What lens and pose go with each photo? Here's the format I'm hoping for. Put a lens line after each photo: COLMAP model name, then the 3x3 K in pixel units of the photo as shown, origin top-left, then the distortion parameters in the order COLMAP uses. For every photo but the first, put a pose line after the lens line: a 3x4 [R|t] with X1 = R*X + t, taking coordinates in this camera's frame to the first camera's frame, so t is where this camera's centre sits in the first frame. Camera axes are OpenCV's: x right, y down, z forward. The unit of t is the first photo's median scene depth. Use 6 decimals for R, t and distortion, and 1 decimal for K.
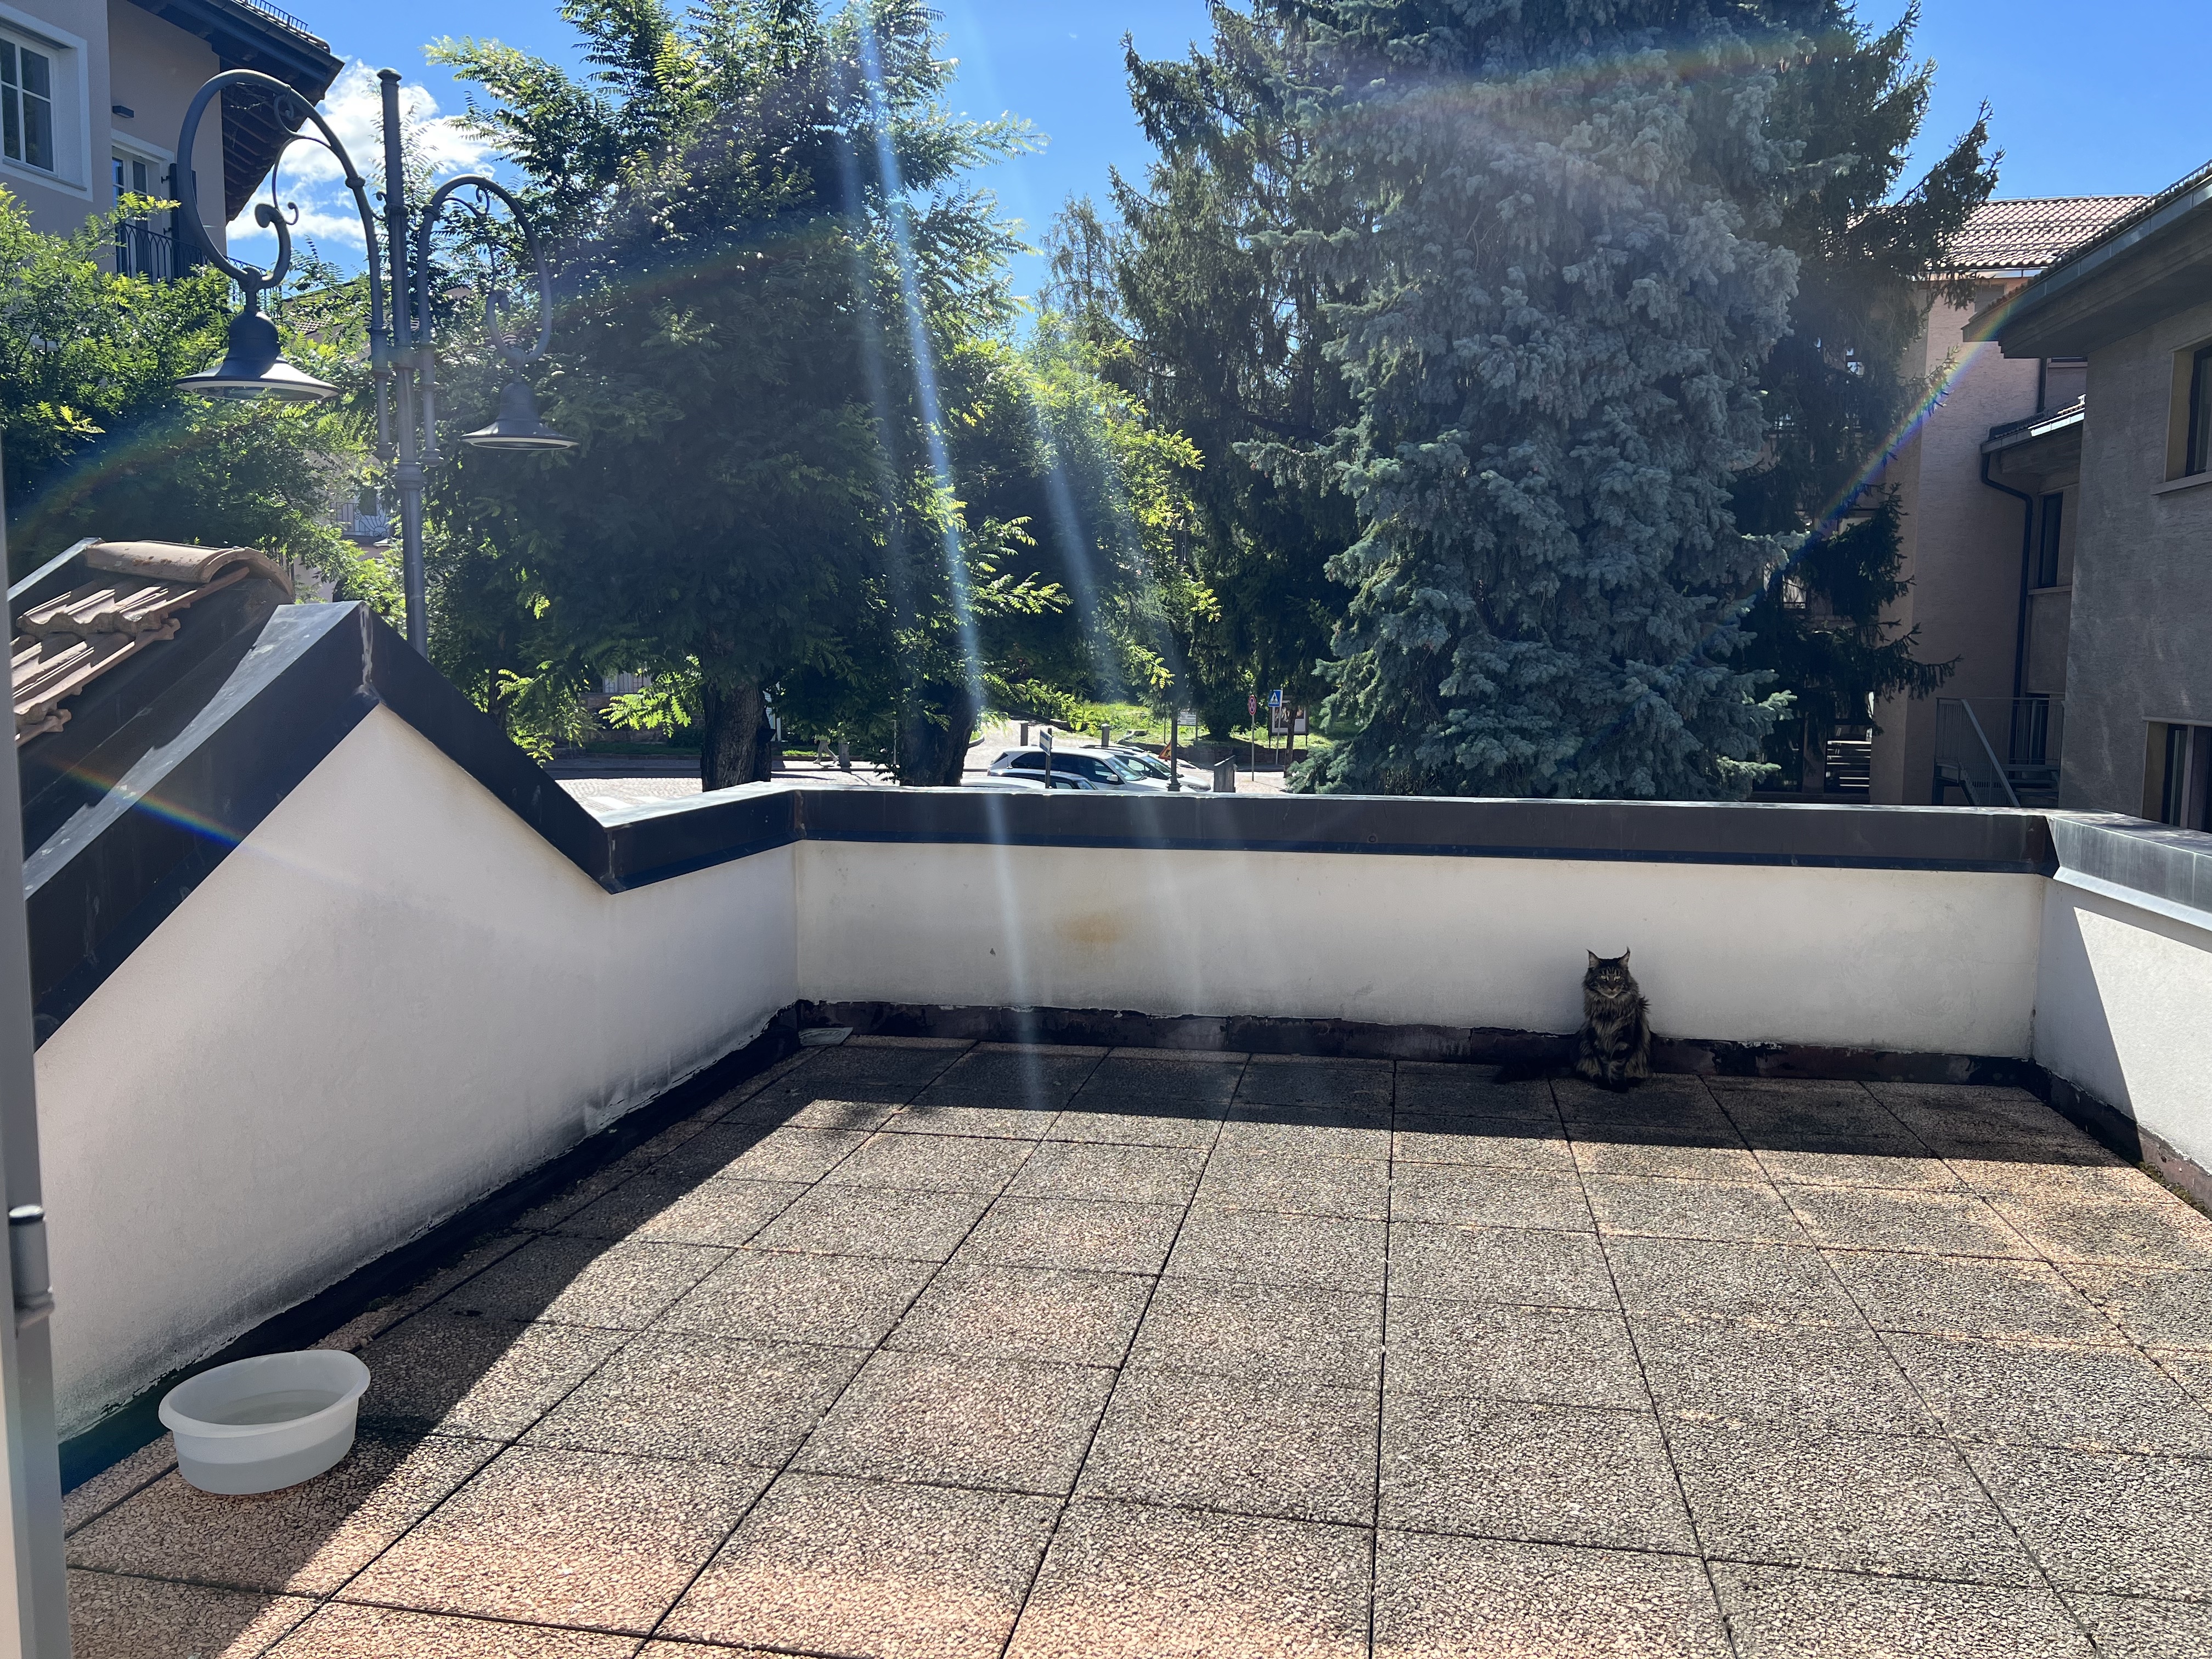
lens RADIAL K [[1658.2, 0, 1101.5], [0, 1658.2, 821.7], [0, 0, 1]] dist [0.058394, -0.052842]
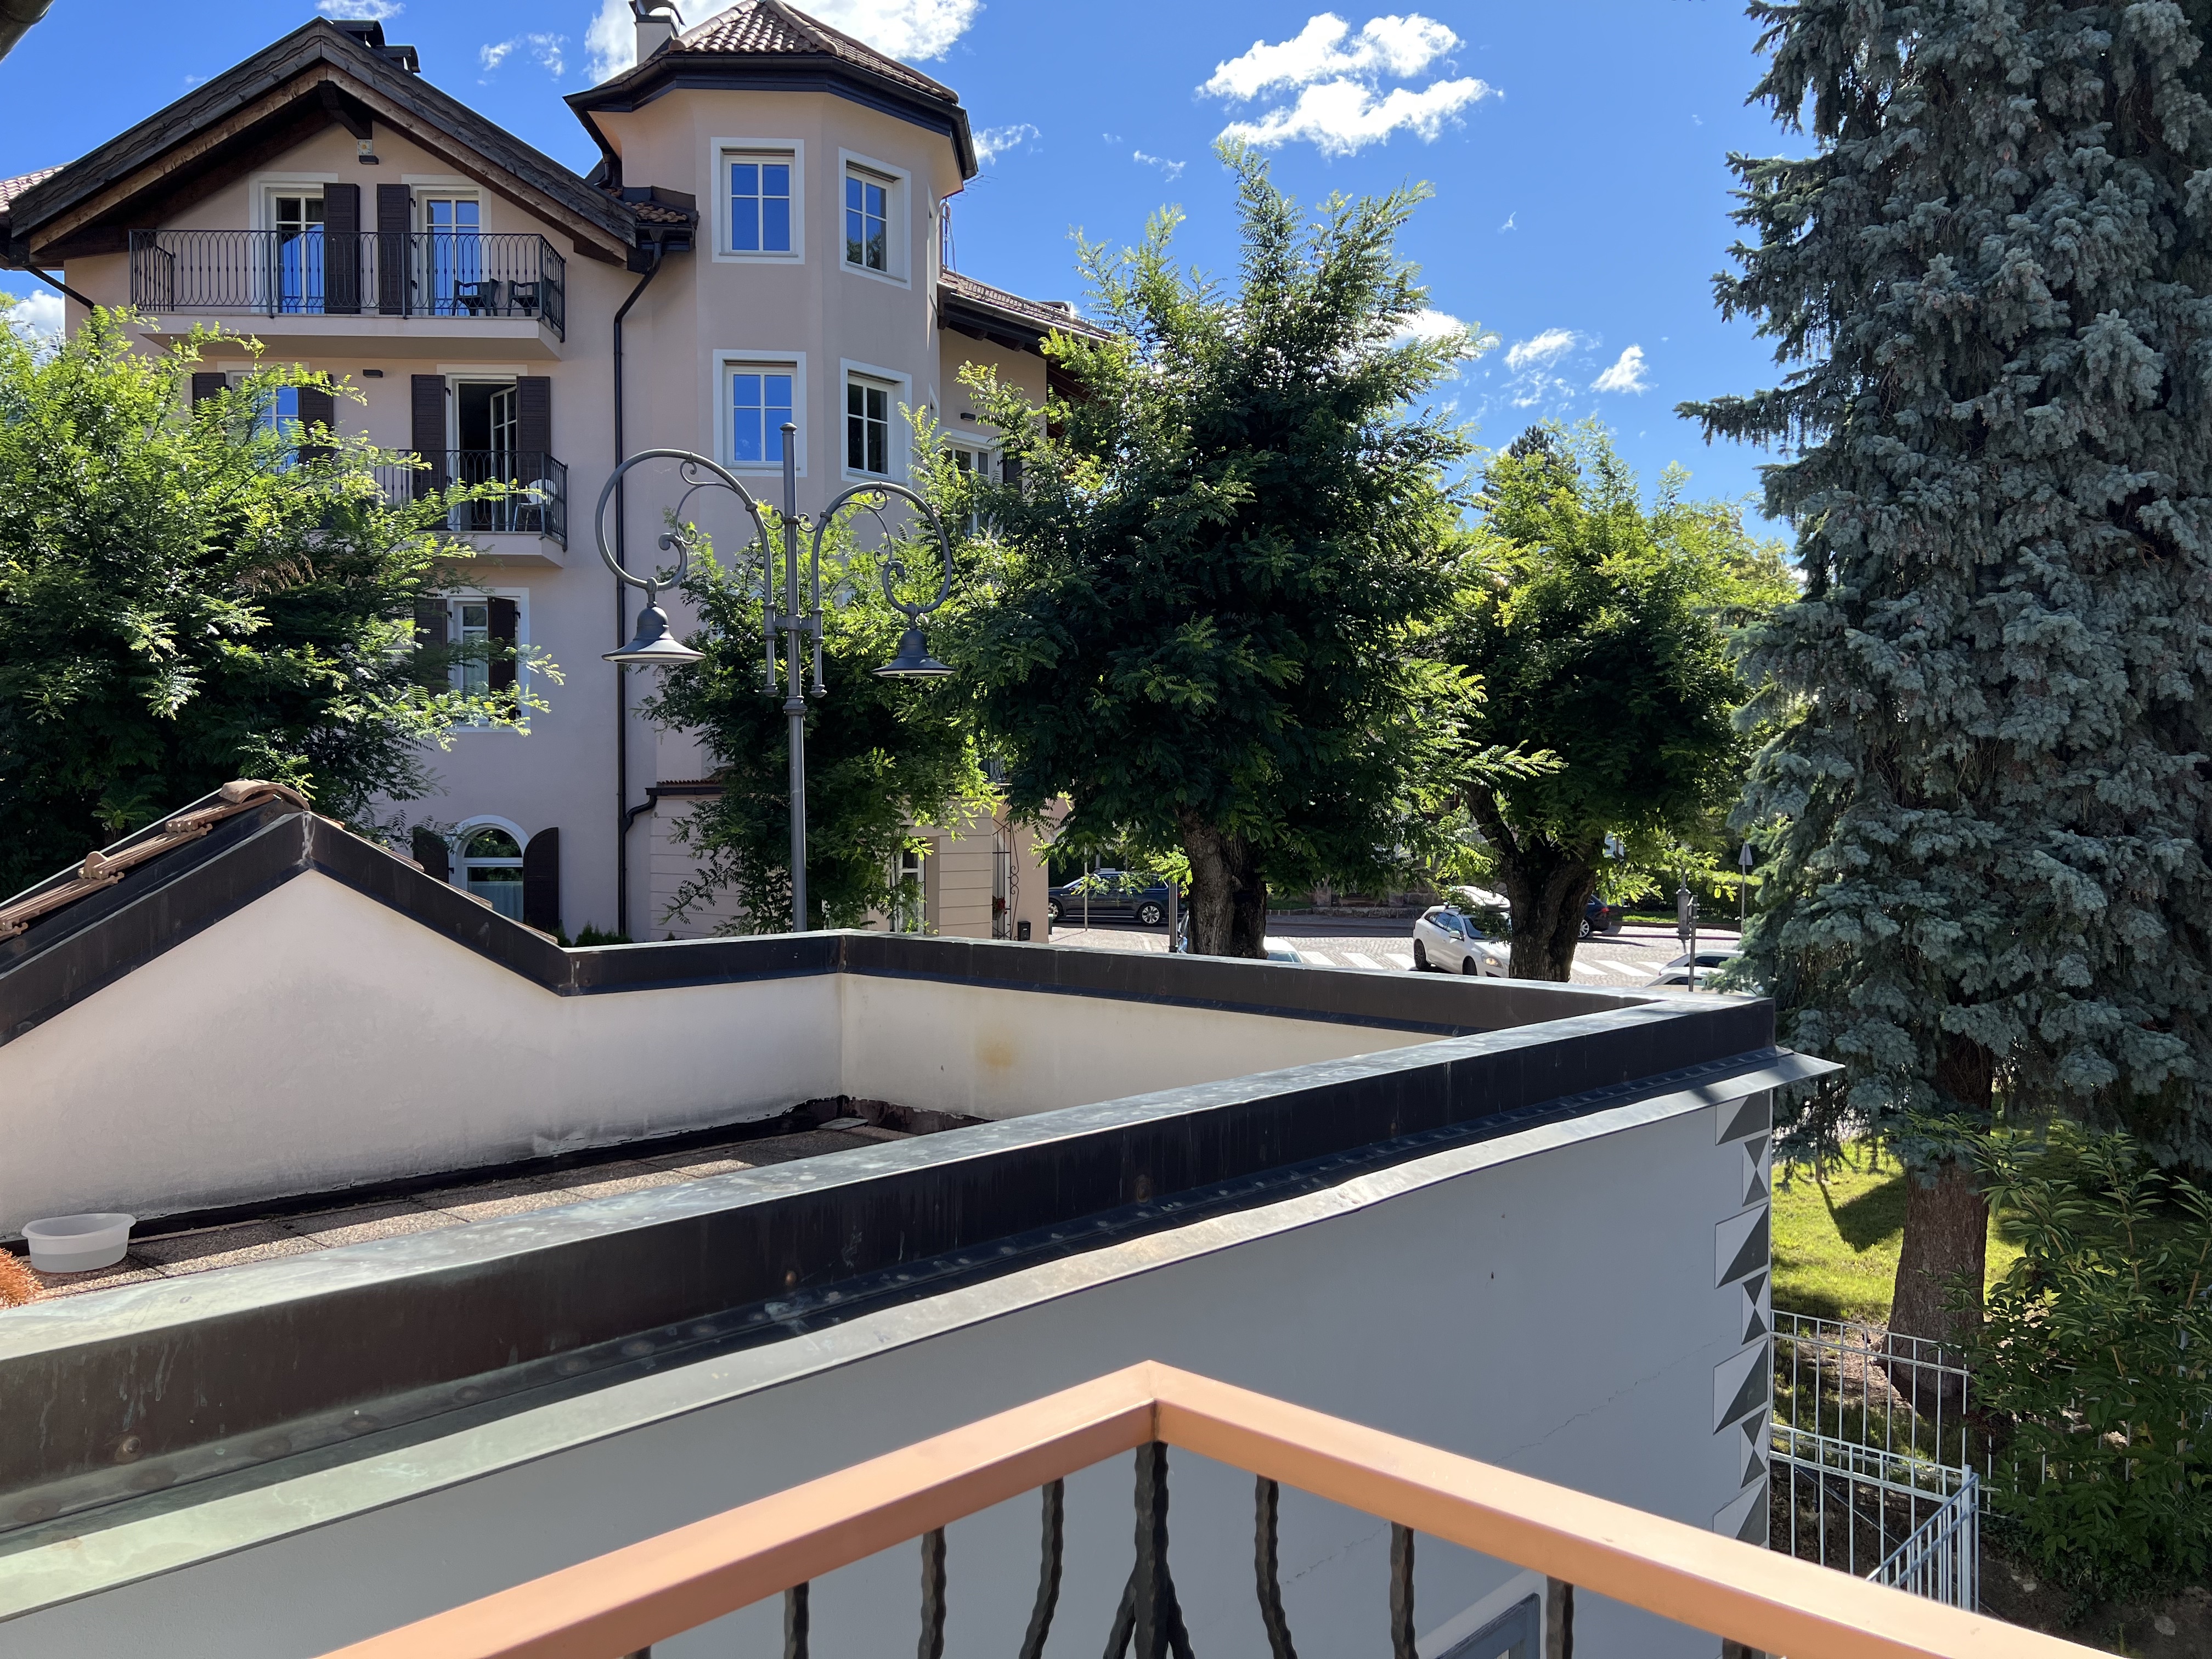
lens RADIAL K [[1658.2, 0, 1097.0], [0, 1658.2, 848.4], [0, 0, 1]] dist [0.058394, -0.052842]
pose [[0.837756, 0.003238, -0.546035, 0.377863], [-0.047591, 0.996610, -0.067106, -0.004842], [0.543967, 0.082205, 0.835070, -0.003921]]
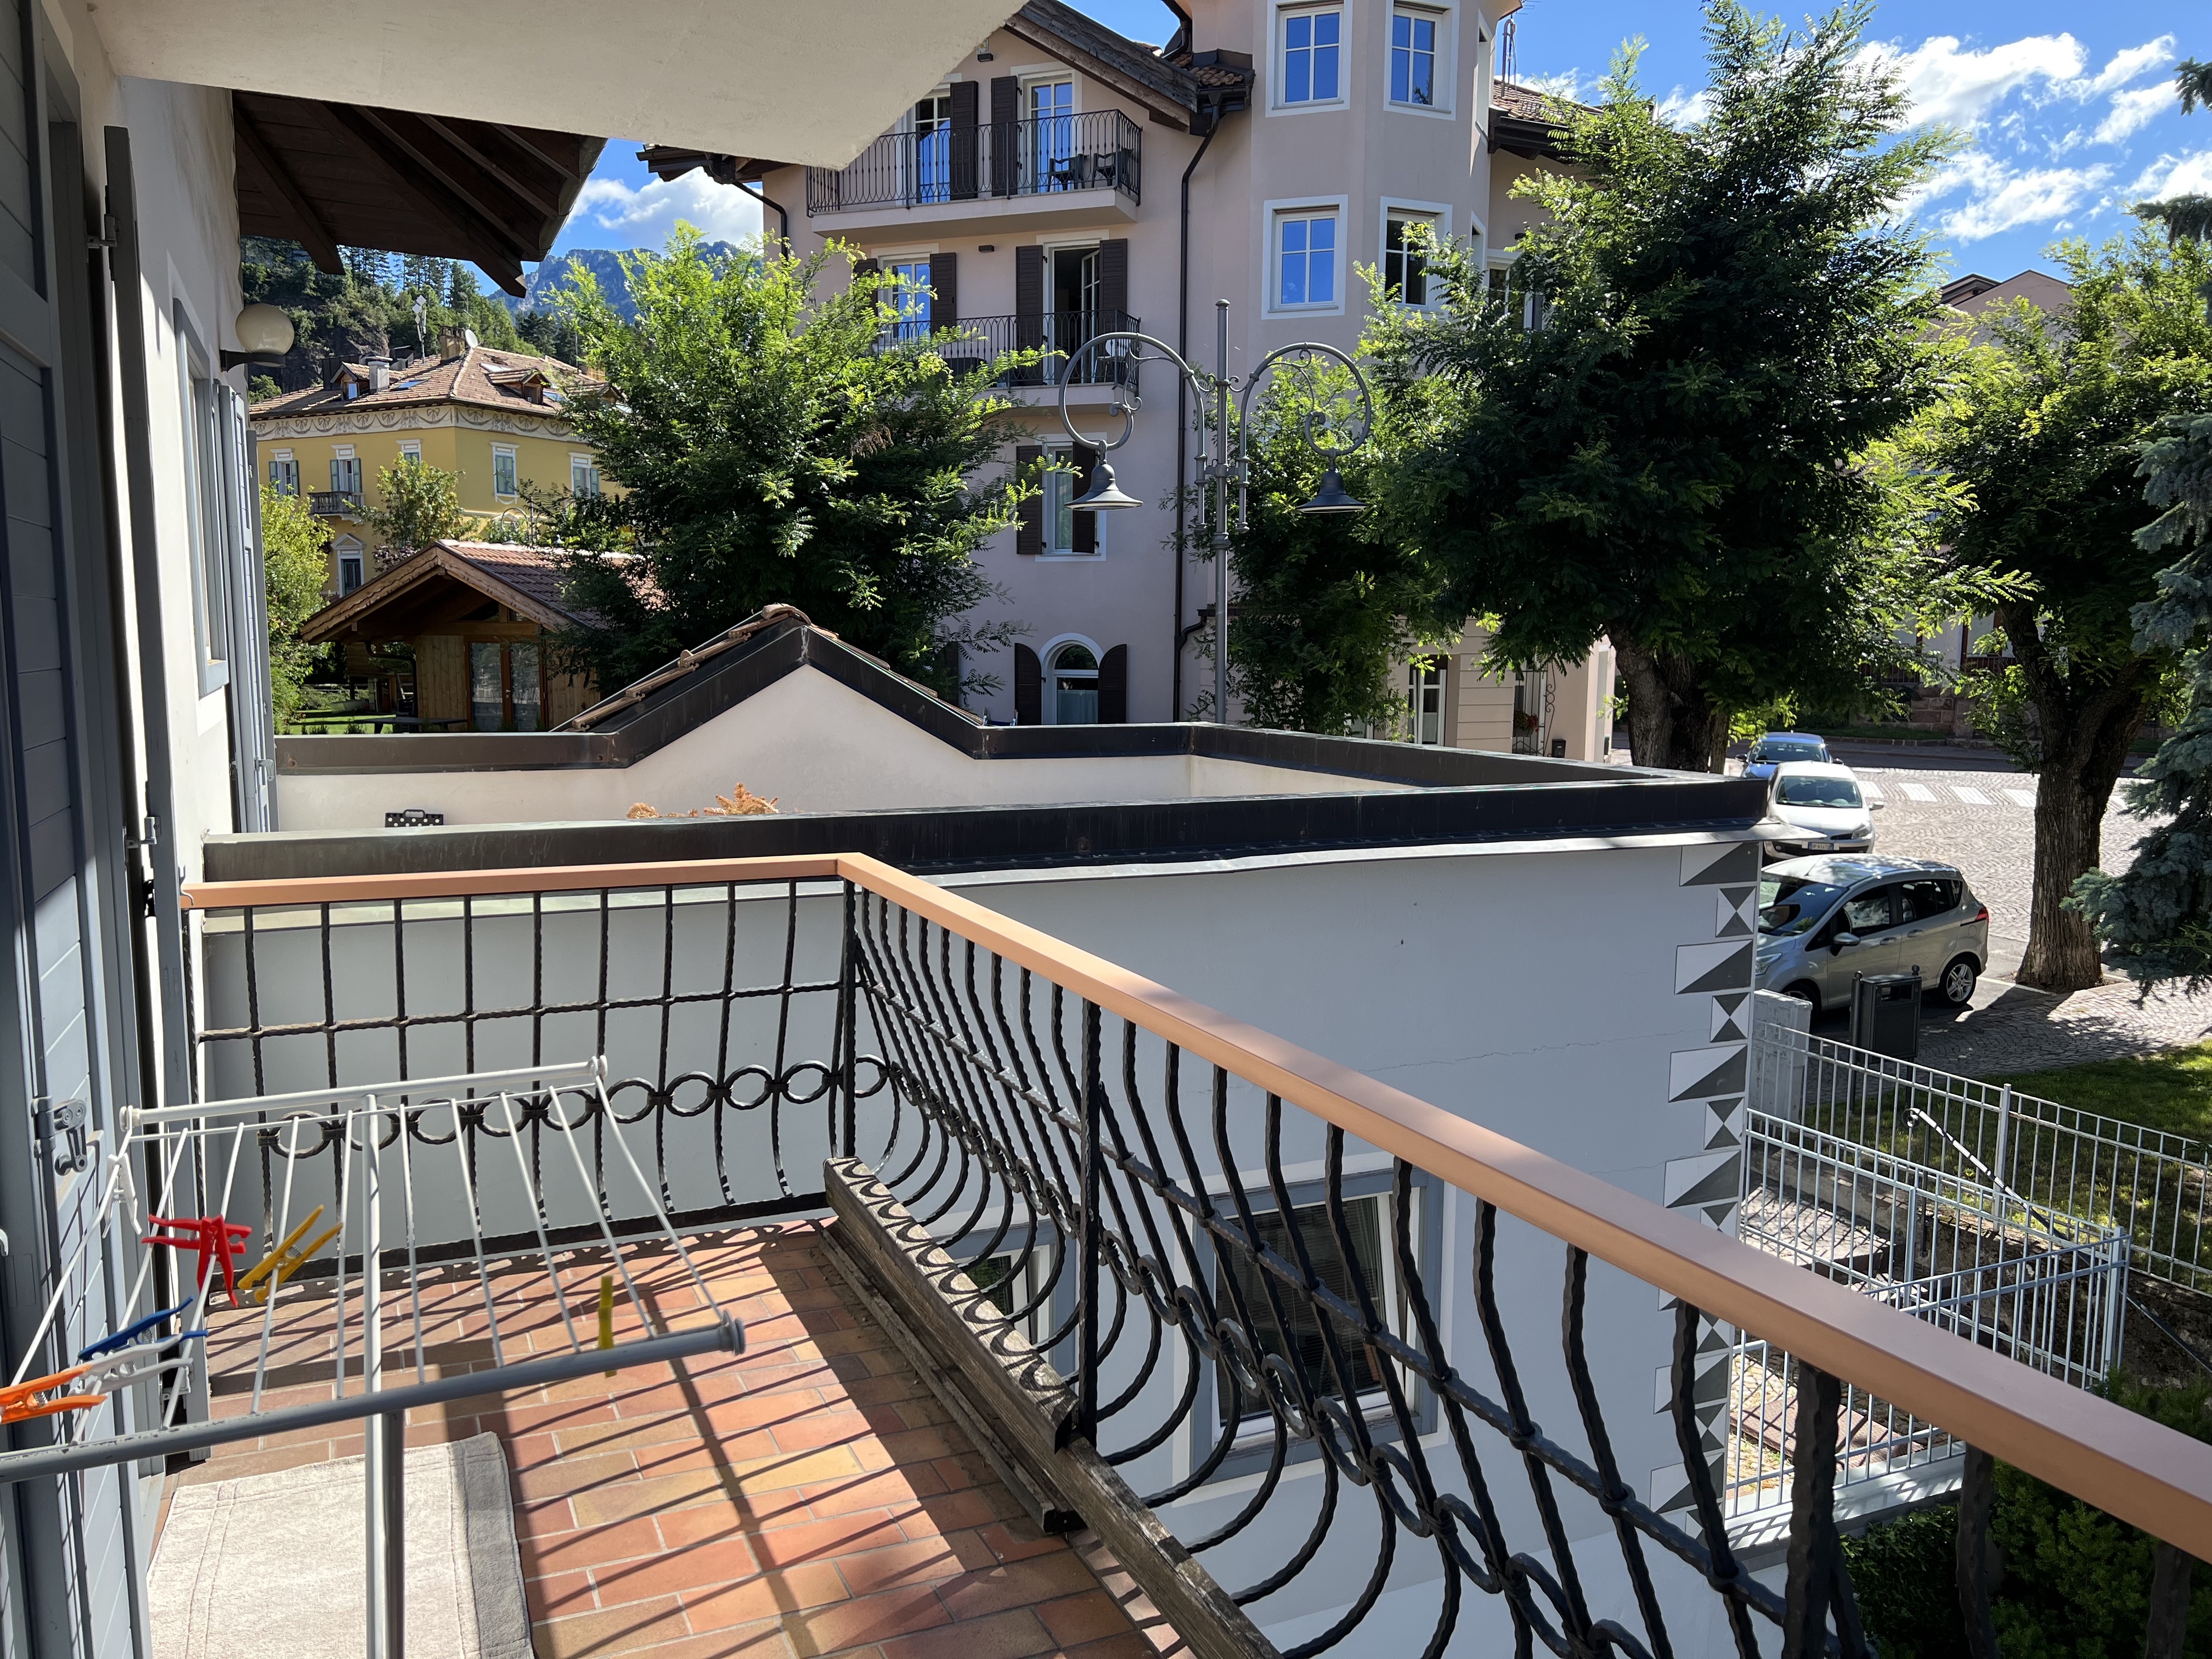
lens RADIAL K [[1658.2, 0, 1093.5], [0, 1658.2, 832.6], [0, 0, 1]] dist [0.058394, -0.052842]
pose [[0.571279, 0.094650, -0.815280, 0.612052], [-0.084658, 0.994825, 0.056173, 0.001768], [0.816378, 0.036930, 0.576335, -0.035557]]
